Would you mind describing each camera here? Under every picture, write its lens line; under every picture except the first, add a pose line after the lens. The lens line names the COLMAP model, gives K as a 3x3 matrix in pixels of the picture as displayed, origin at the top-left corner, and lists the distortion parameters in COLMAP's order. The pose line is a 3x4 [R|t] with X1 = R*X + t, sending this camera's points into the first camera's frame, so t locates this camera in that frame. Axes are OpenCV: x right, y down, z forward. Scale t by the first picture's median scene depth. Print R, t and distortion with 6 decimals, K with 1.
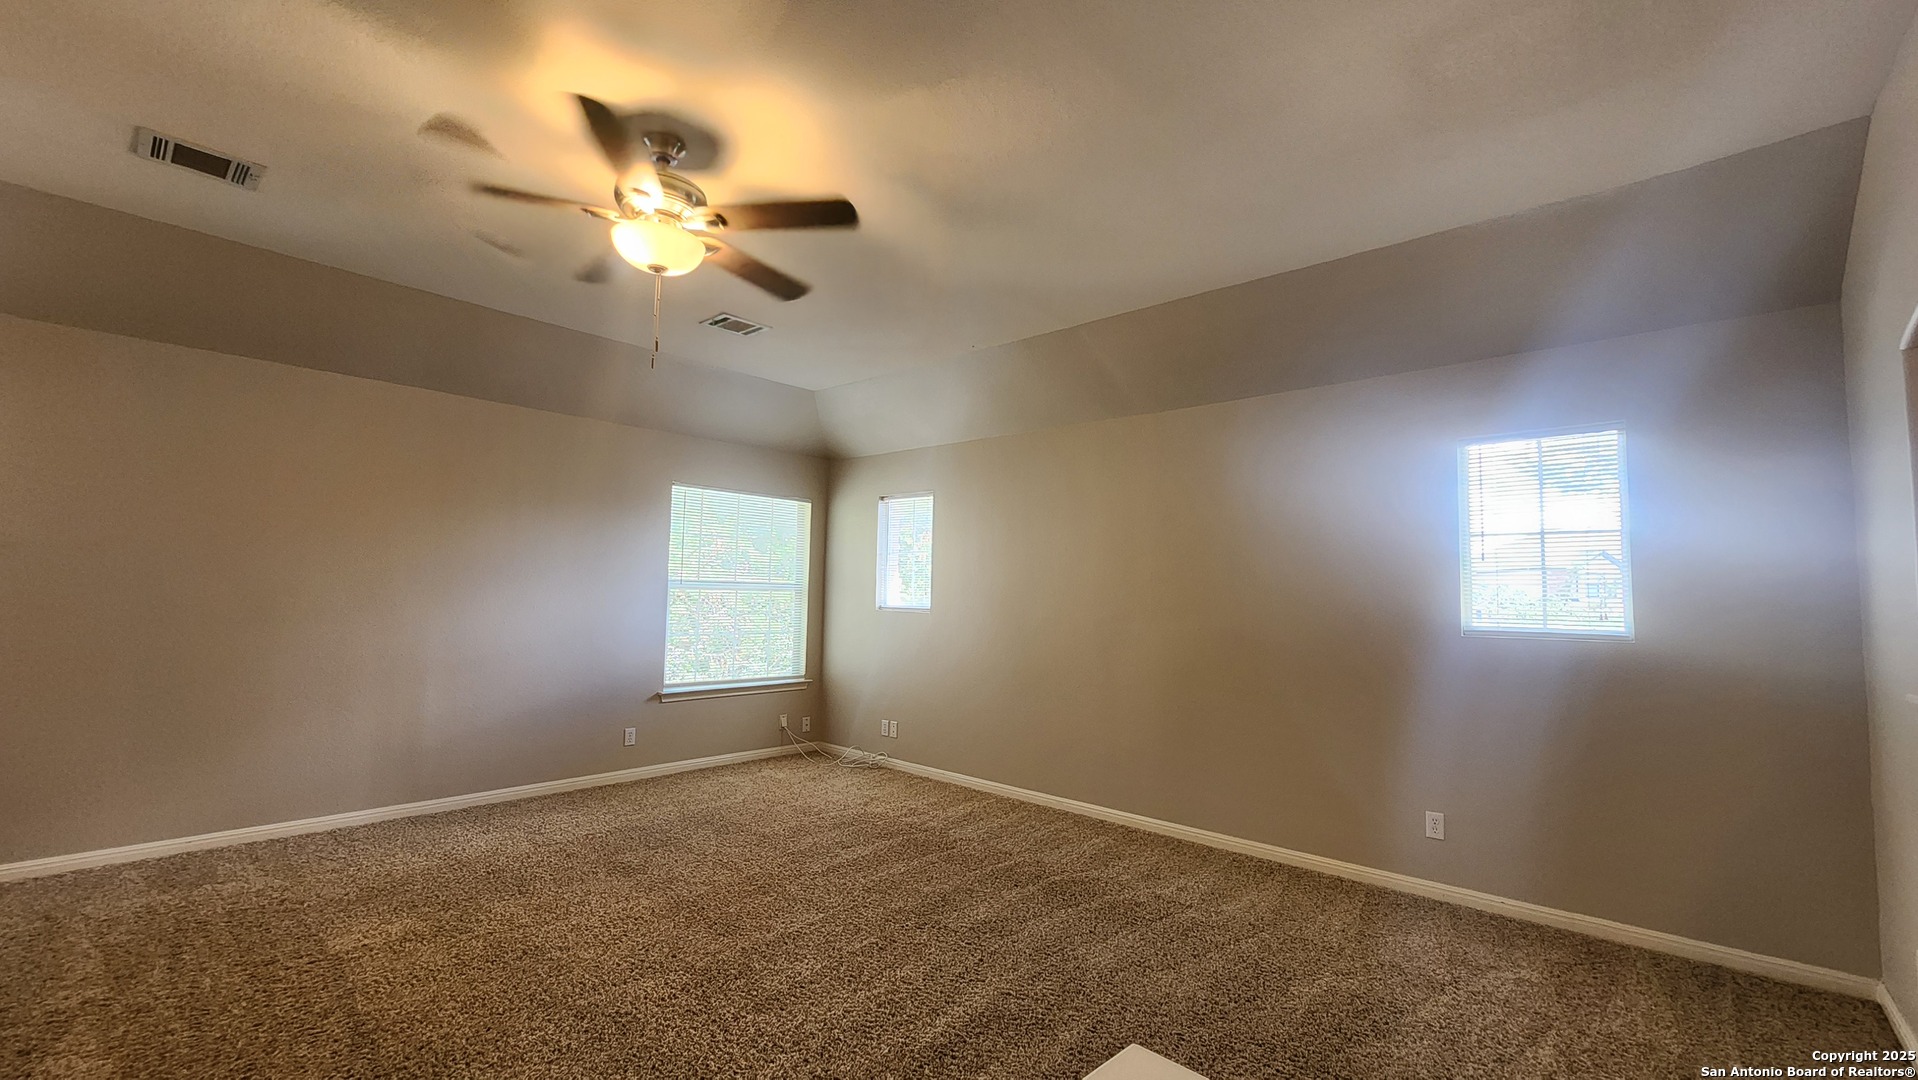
lens RADIAL K [[781.9, 0, 965.7], [0, 781.9, 541.9], [0, 0, 1]] dist [0.000585, -0.001061]
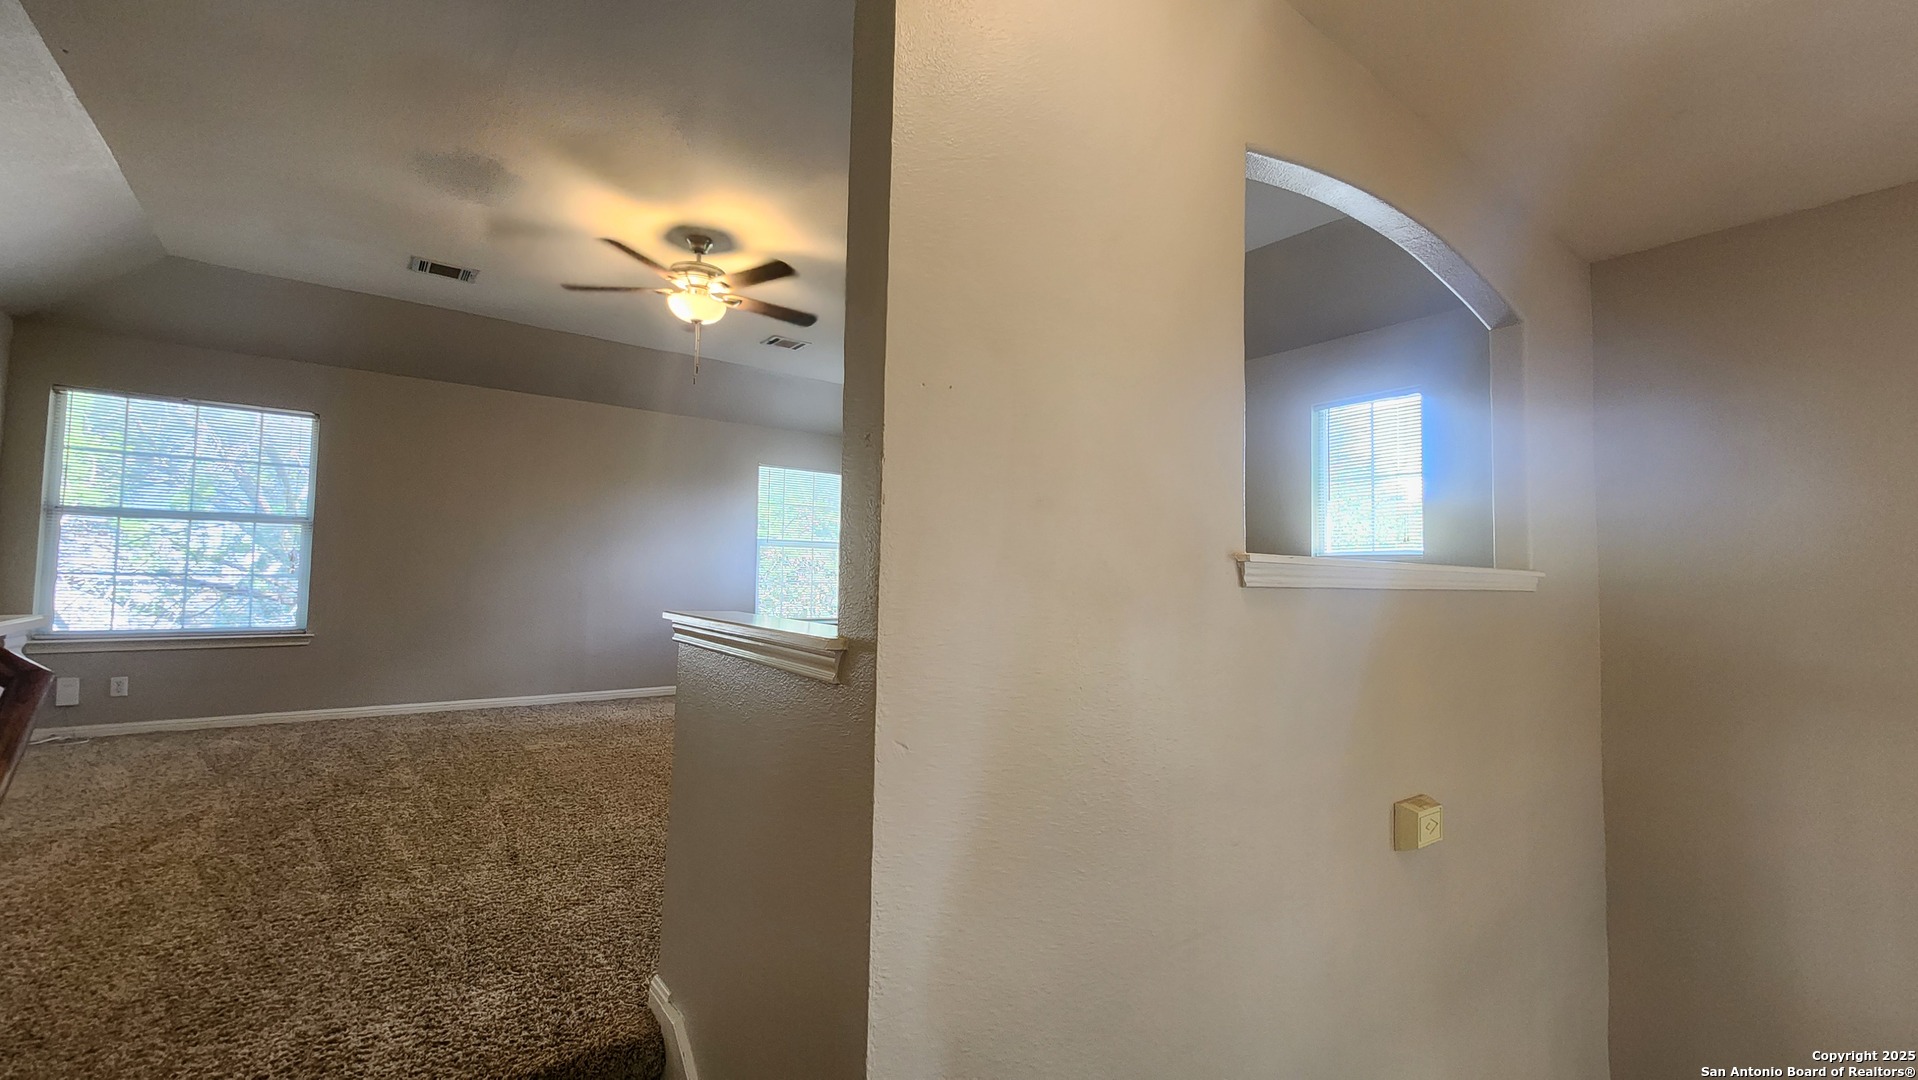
lens RADIAL K [[781.9, 0, 966.8], [0, 781.9, 541.5], [0, 0, 1]] dist [0.000585, -0.001061]
pose [[0.984161, -0.013559, -0.176760, 0.312997], [0.016459, 0.999753, 0.014953, 0.063069], [0.176514, -0.017625, 0.984140, -0.352839]]
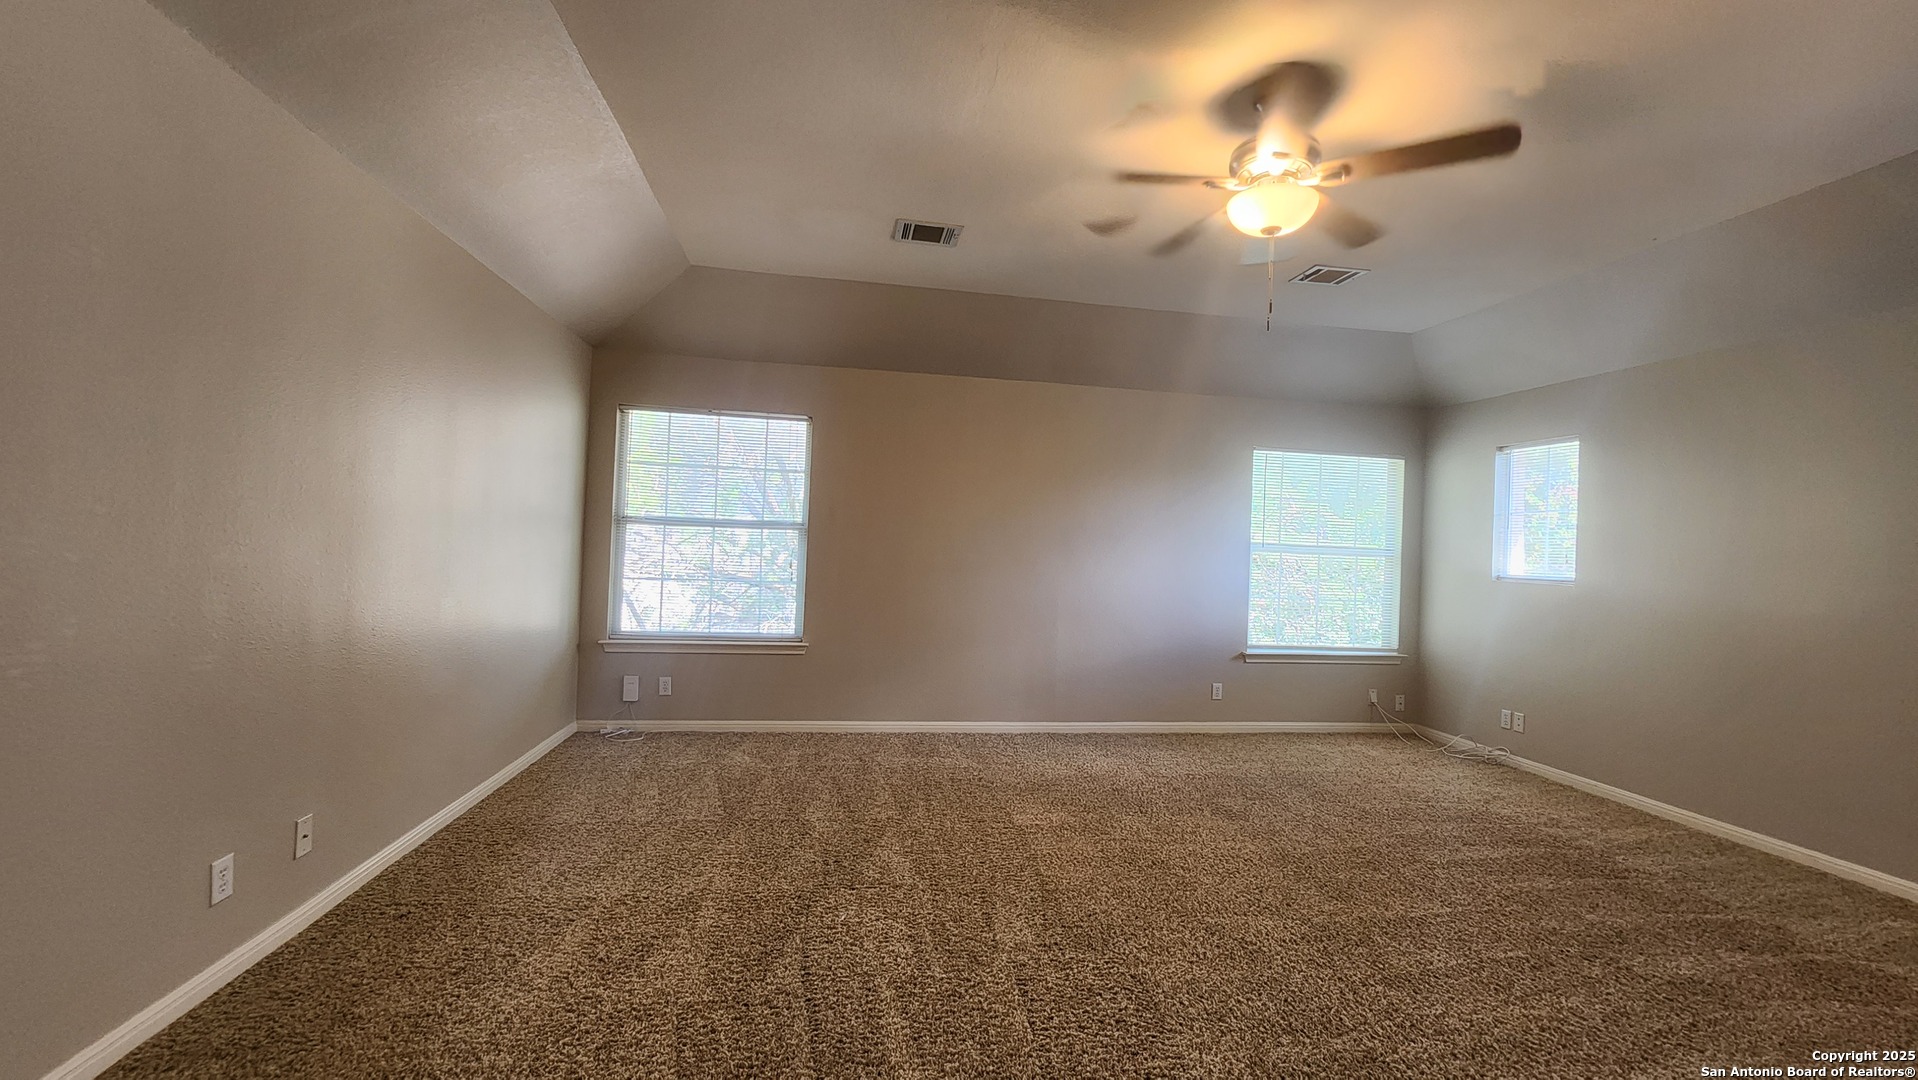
lens RADIAL K [[781.9, 0, 968.6], [0, 781.9, 541.2], [0, 0, 1]] dist [0.000585, -0.001061]
pose [[0.778440, 0.003238, -0.627711, -0.046067], [0.021883, 0.999239, 0.032292, 0.008487], [0.627338, -0.038873, 0.777776, -0.035742]]
